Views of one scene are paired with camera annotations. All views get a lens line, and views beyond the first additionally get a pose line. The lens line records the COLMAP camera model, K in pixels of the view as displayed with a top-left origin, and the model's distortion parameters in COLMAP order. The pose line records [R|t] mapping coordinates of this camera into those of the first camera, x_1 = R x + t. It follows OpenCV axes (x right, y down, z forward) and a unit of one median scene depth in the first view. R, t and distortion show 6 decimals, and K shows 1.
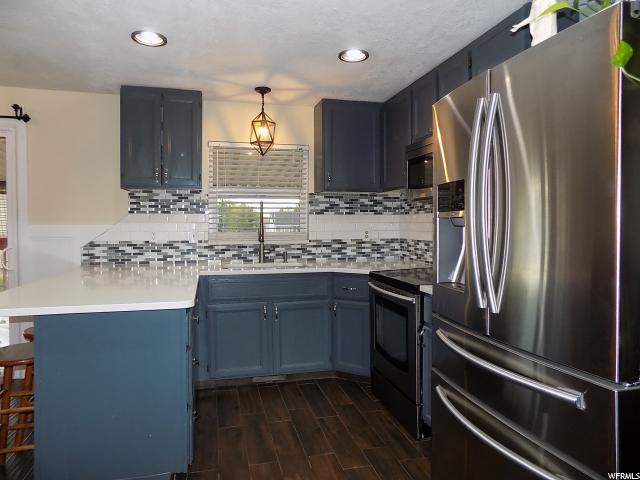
lens RADIAL K [[431.3, 0, 321.8], [0, 431.3, 238.3], [0, 0, 1]] dist [-0.028157, 0.014916]
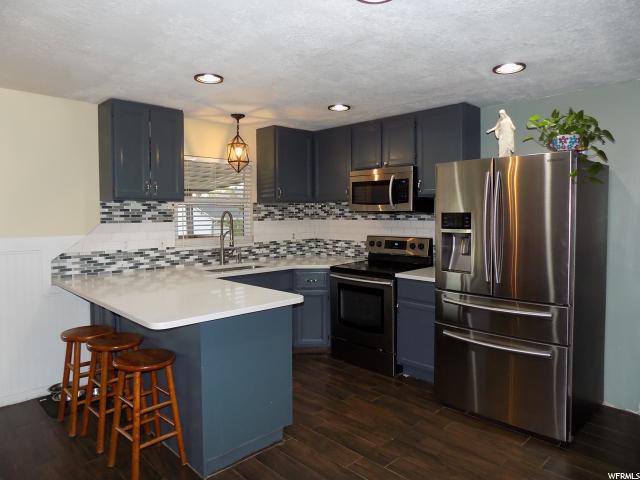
lens RADIAL K [[431.3, 0, 318.4], [0, 431.3, 239.4], [0, 0, 1]] dist [-0.028157, 0.014916]
pose [[0.870091, -0.033023, 0.491784, -0.483845], [0.021059, 0.999333, 0.029846, -0.038781], [-0.492441, -0.015612, 0.870206, -0.110022]]
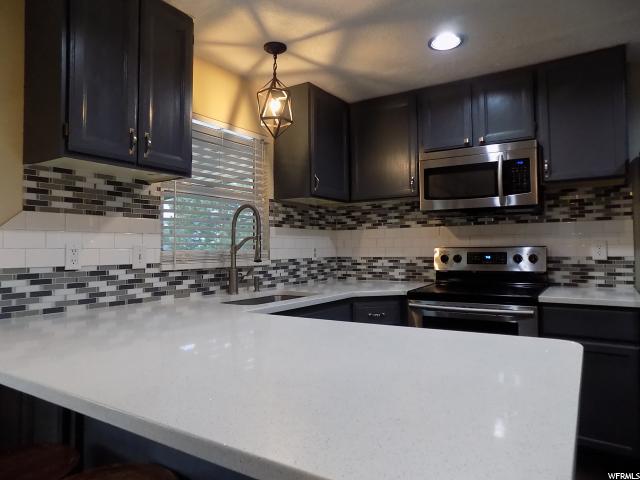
lens RADIAL K [[431.3, 0, 325.6], [0, 431.3, 238.1], [0, 0, 1]] dist [-0.028157, 0.014916]
pose [[0.729615, 0.011914, 0.683754, -0.512089], [0.034031, 0.997977, -0.053702, 0.009929], [-0.683011, 0.062450, 0.727734, 0.405348]]
